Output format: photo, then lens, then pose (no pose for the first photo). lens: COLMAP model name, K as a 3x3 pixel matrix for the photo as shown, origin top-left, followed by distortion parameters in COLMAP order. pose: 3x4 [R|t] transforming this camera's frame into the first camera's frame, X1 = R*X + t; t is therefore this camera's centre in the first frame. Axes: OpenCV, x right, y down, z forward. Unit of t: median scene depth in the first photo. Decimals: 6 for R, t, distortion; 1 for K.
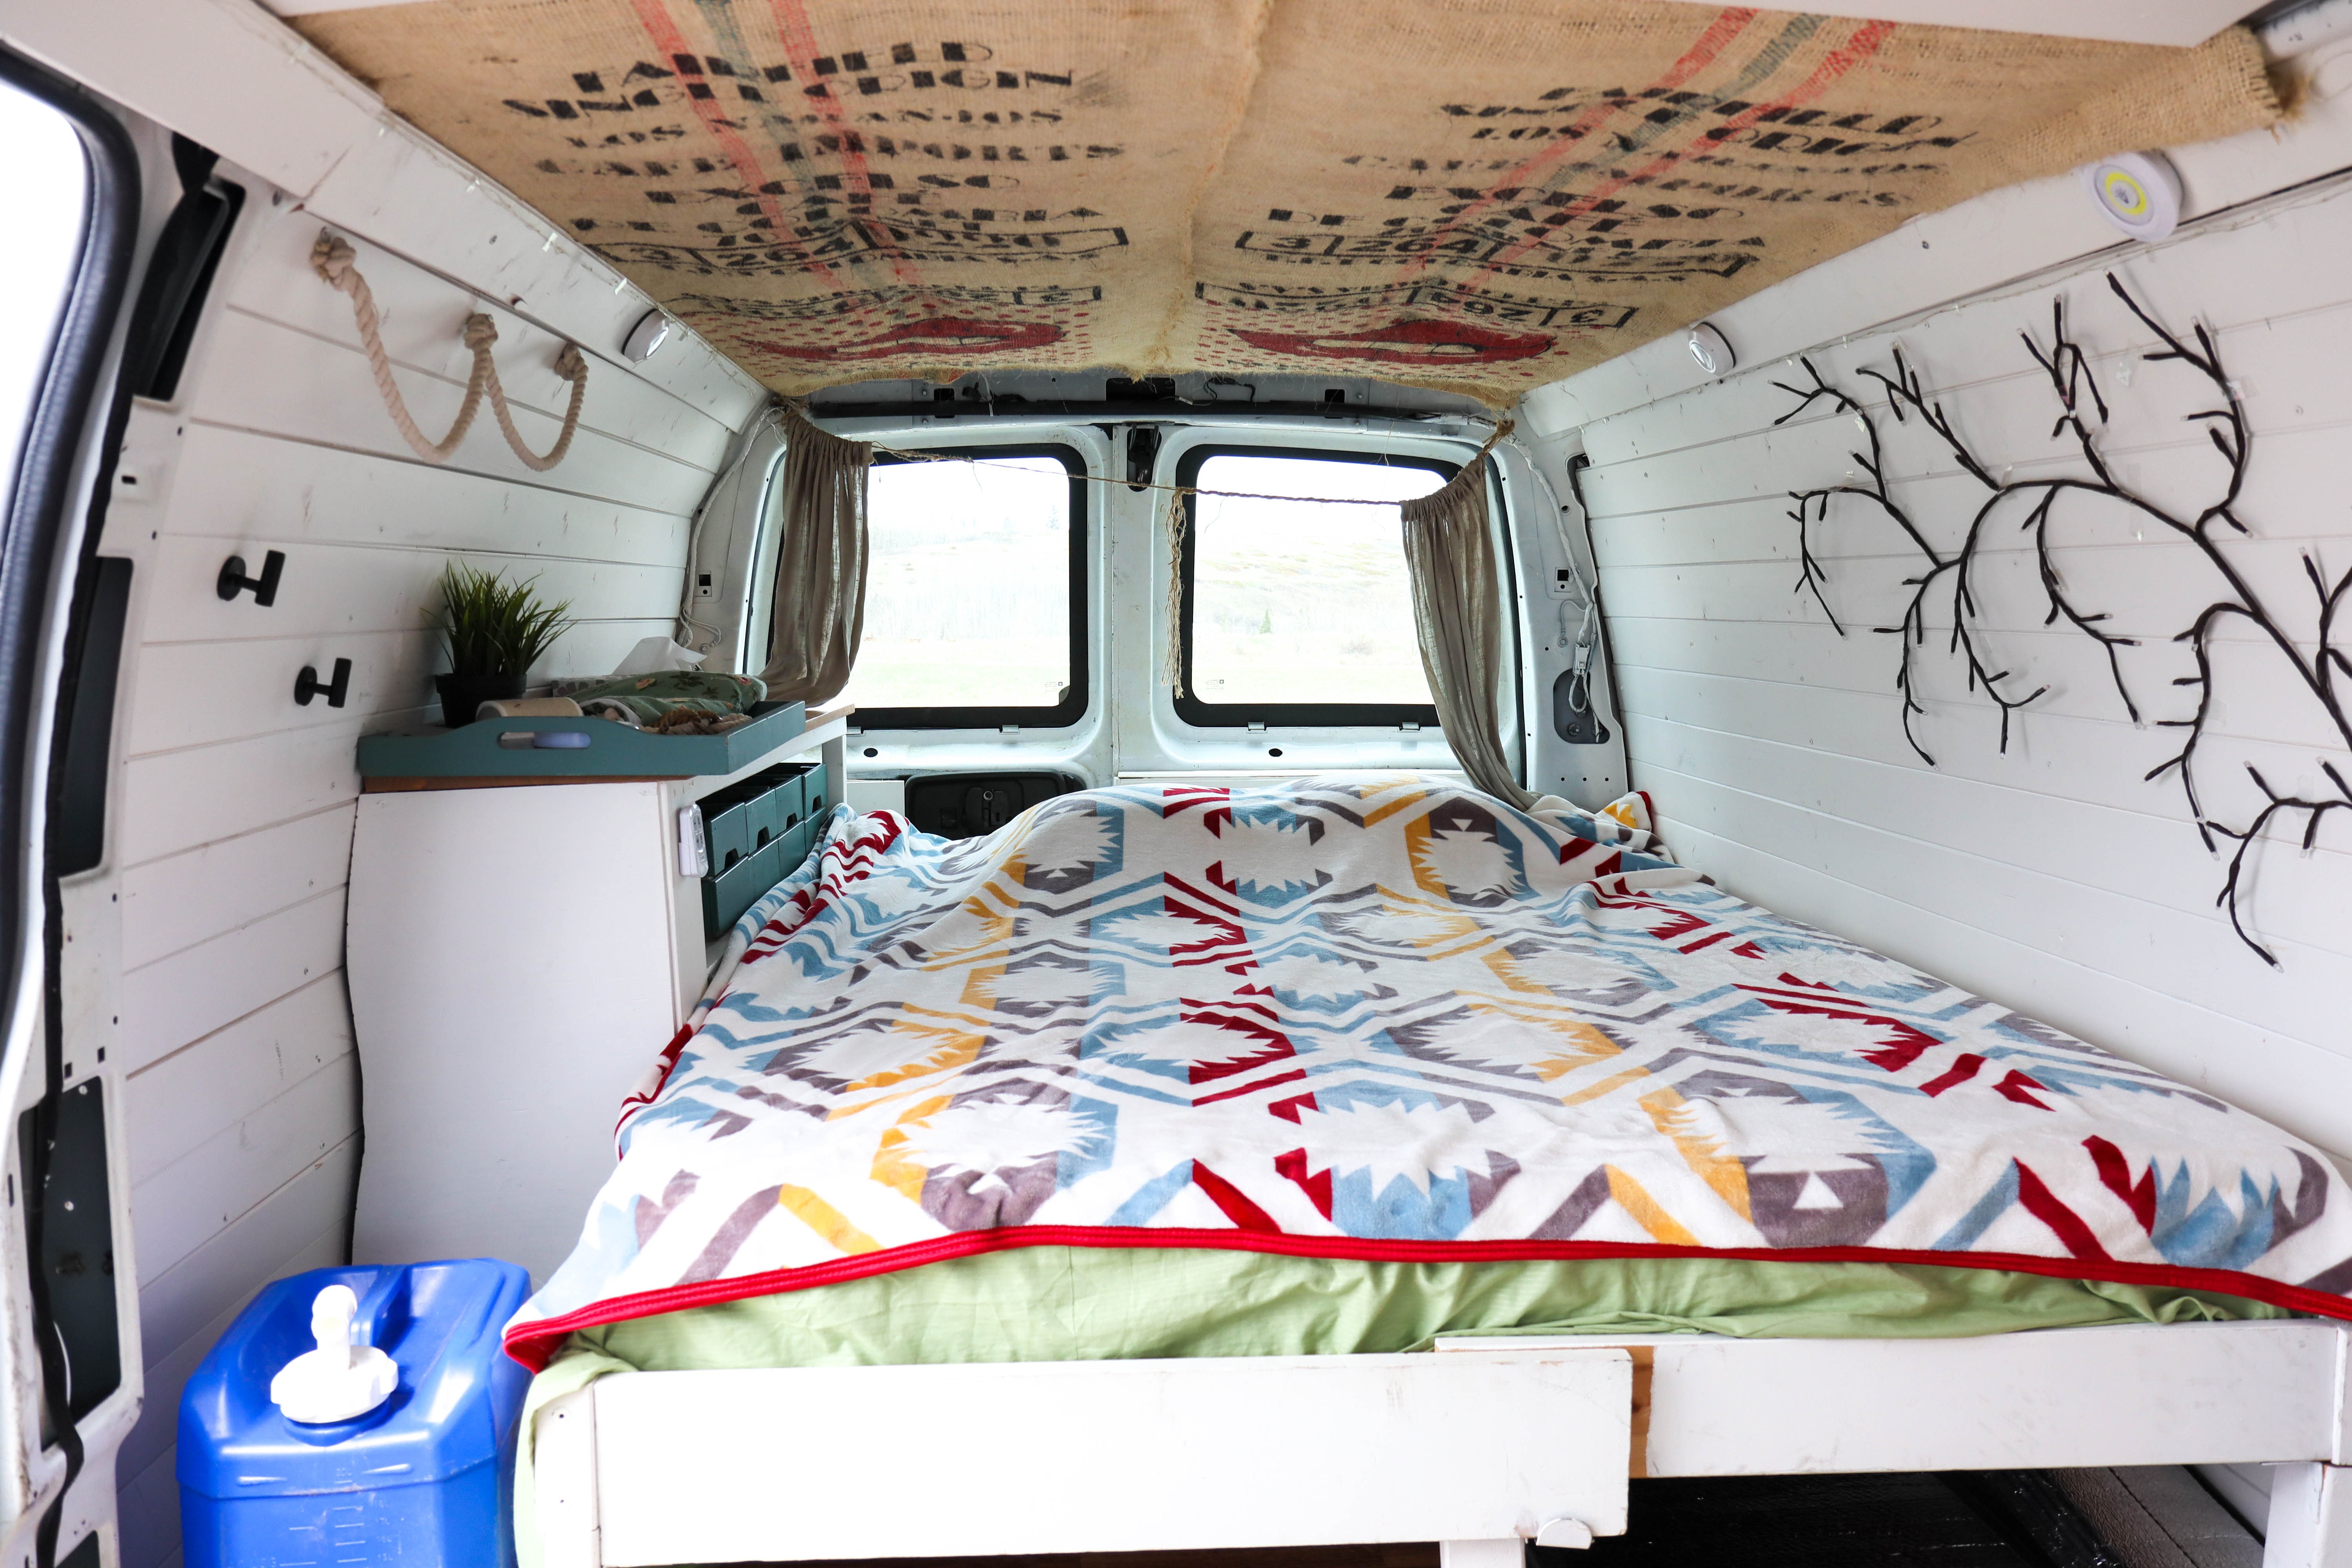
lens RADIAL K [[1823.5, 0, 1172.9], [0, 1823.5, 784.7], [0, 0, 1]] dist [-0.000407, 0.012422]
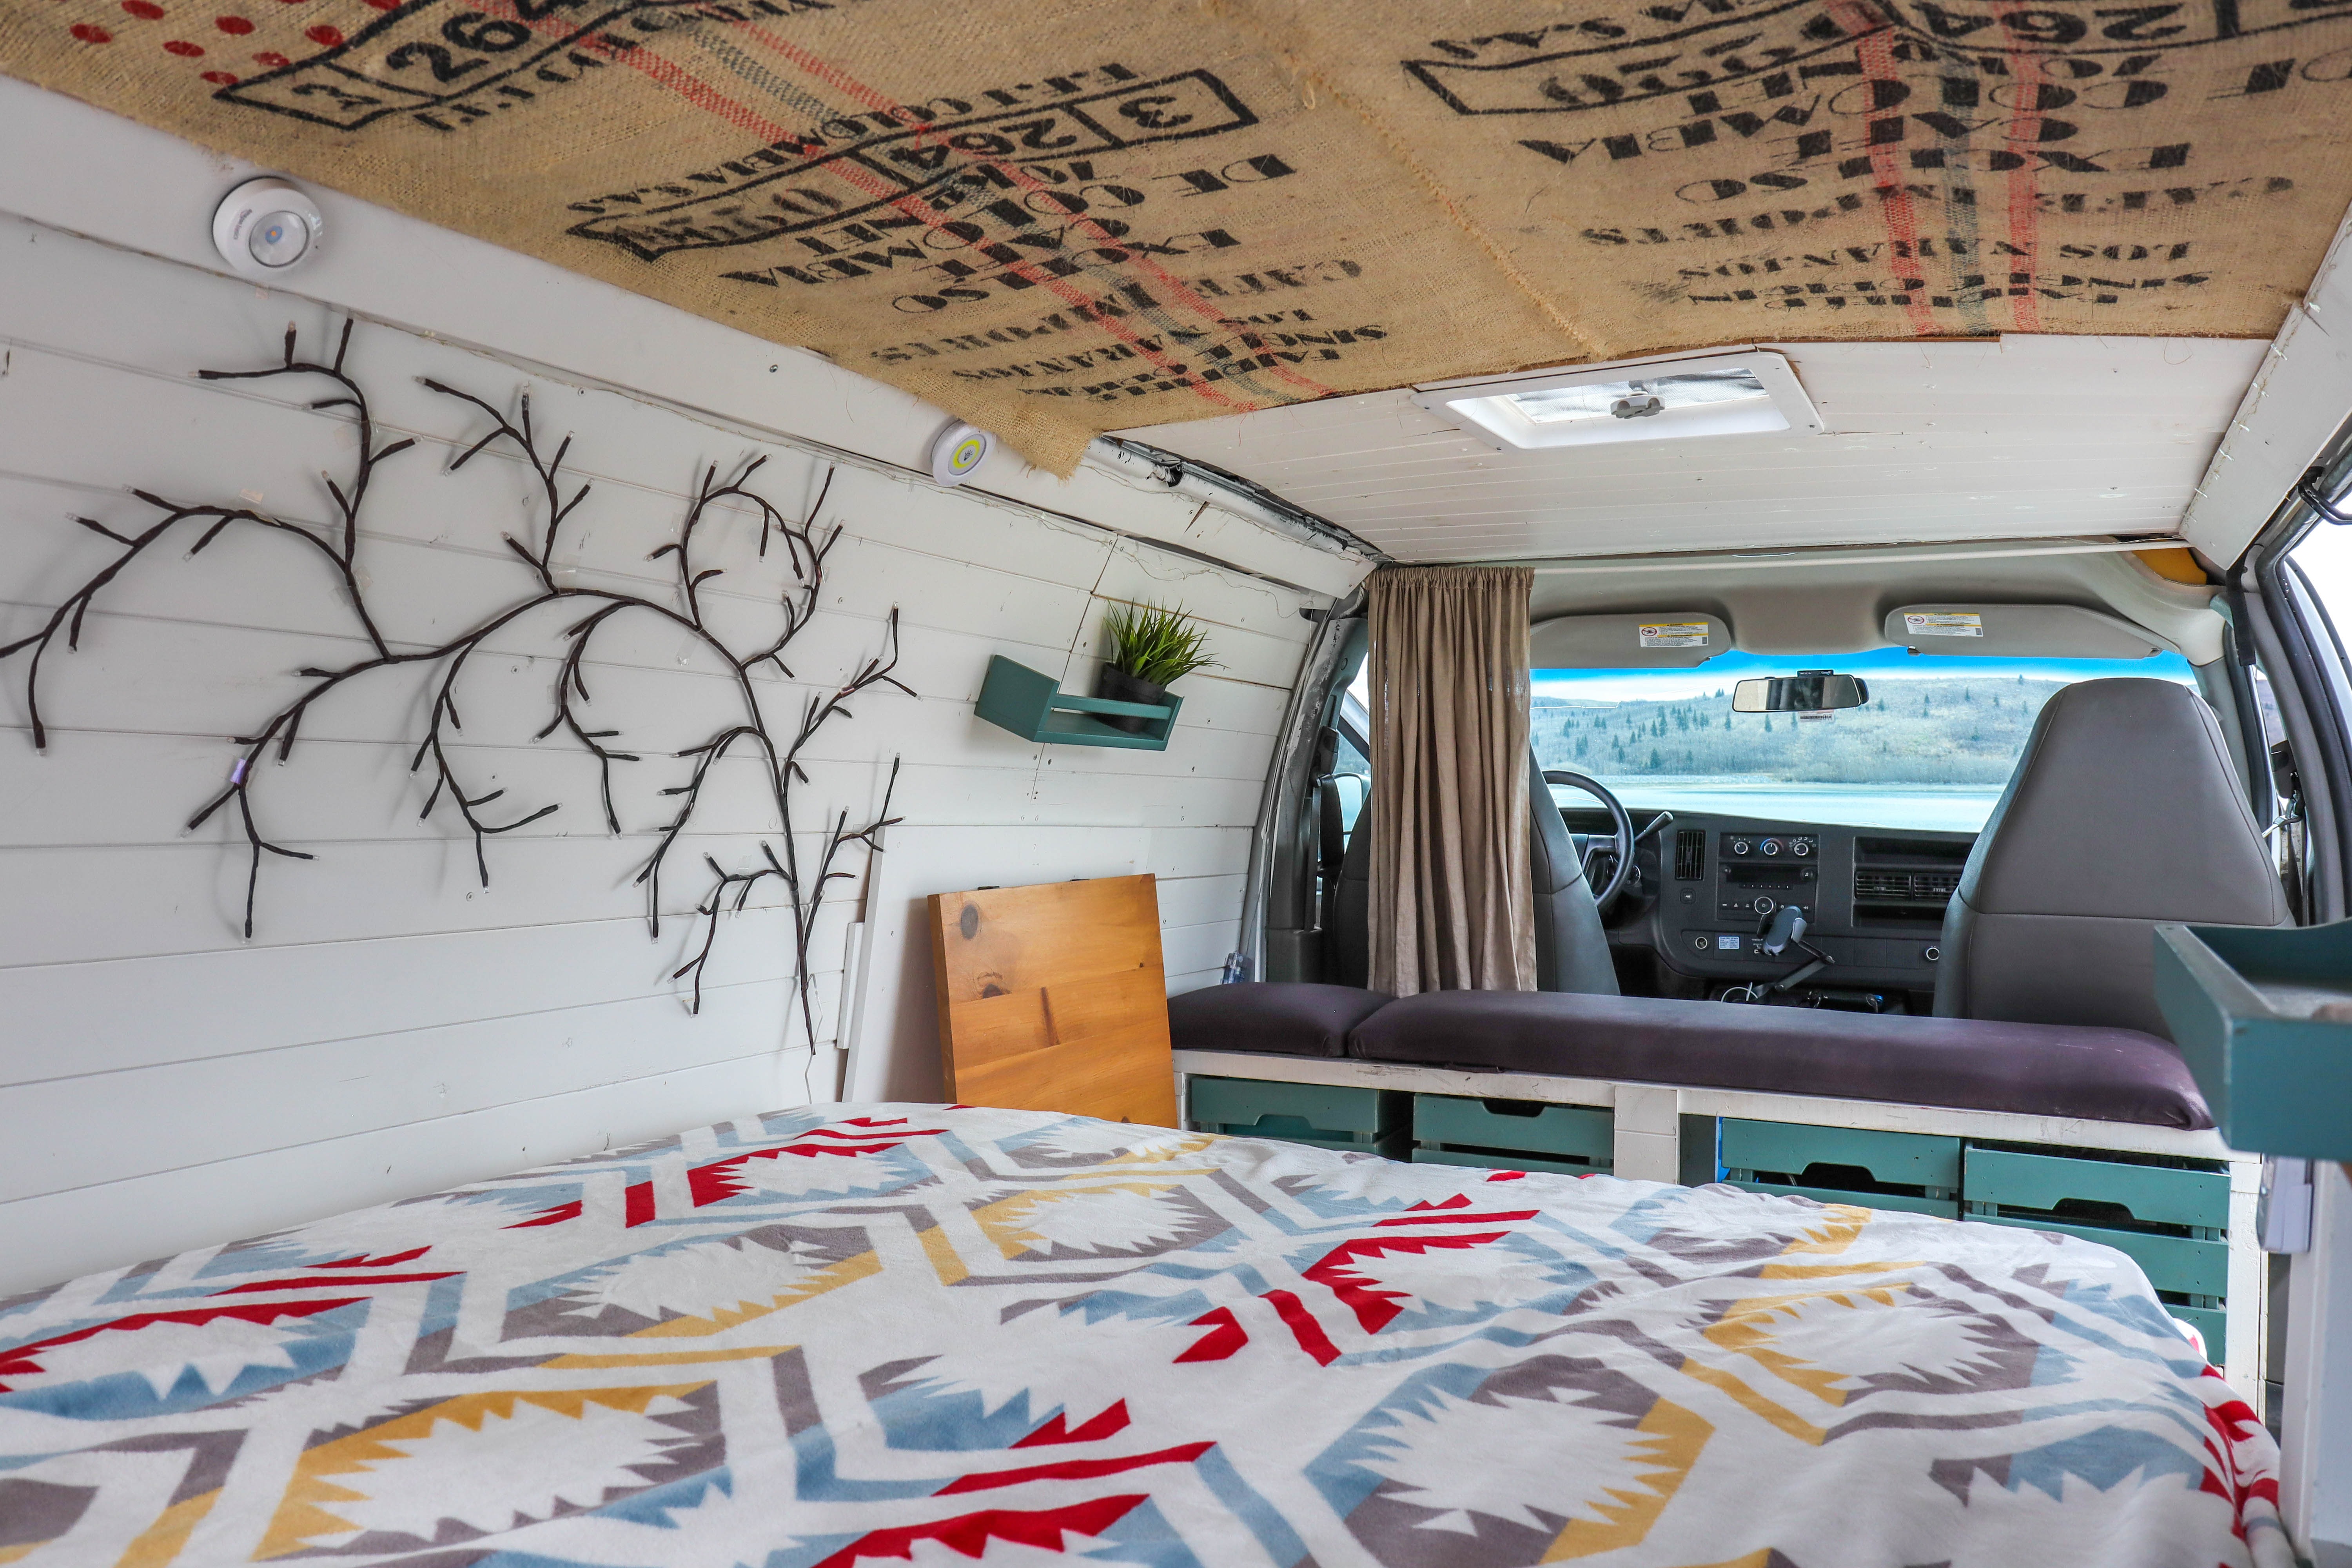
lens RADIAL K [[1823.5, 0, 1172.9], [0, 1823.5, 784.7], [0, 0, 1]] dist [-0.000407, 0.012422]
pose [[-0.869811, -0.006773, 0.493339, -0.318451], [0.039154, 0.995805, 0.082703, -0.156040], [-0.491830, 0.091252, -0.865896, 2.002138]]
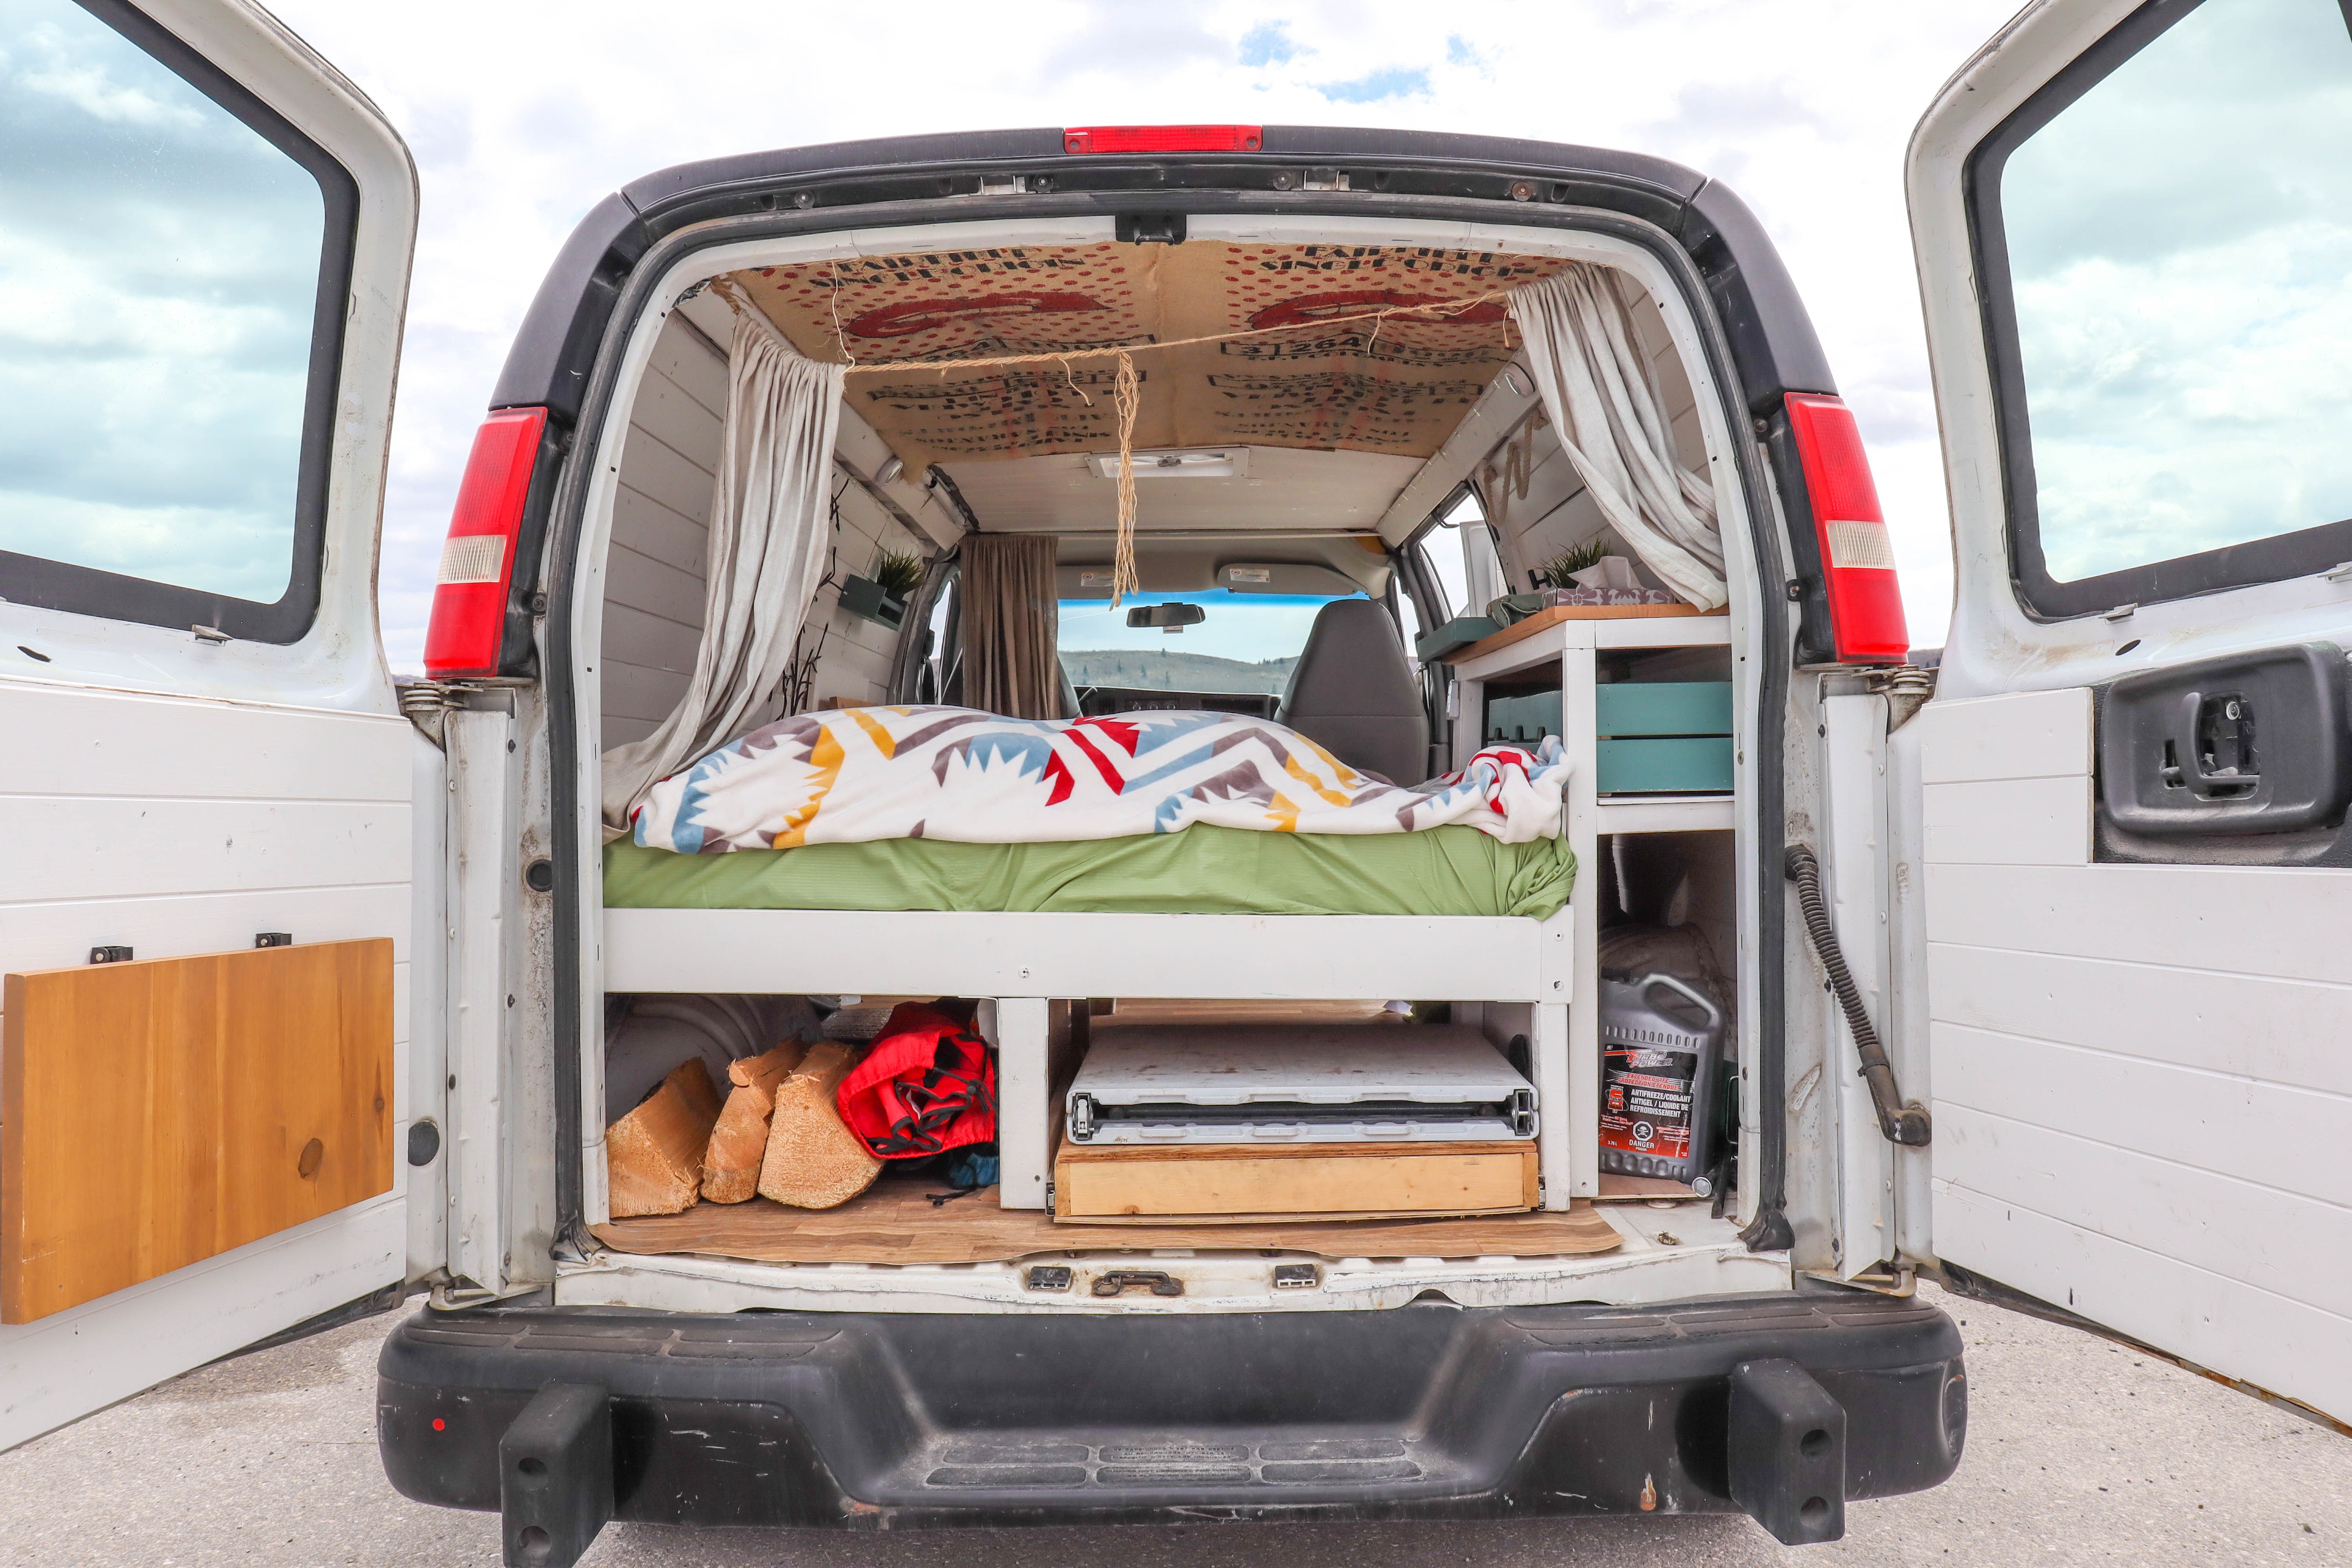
lens RADIAL K [[1823.5, 0, 1172.9], [0, 1823.5, 784.7], [0, 0, 1]] dist [-0.000407, 0.012422]
pose [[-0.996964, 0.009718, 0.077250, -0.164778], [0.018356, 0.993550, 0.111903, -0.122441], [-0.075665, 0.112982, -0.990712, 3.662583]]
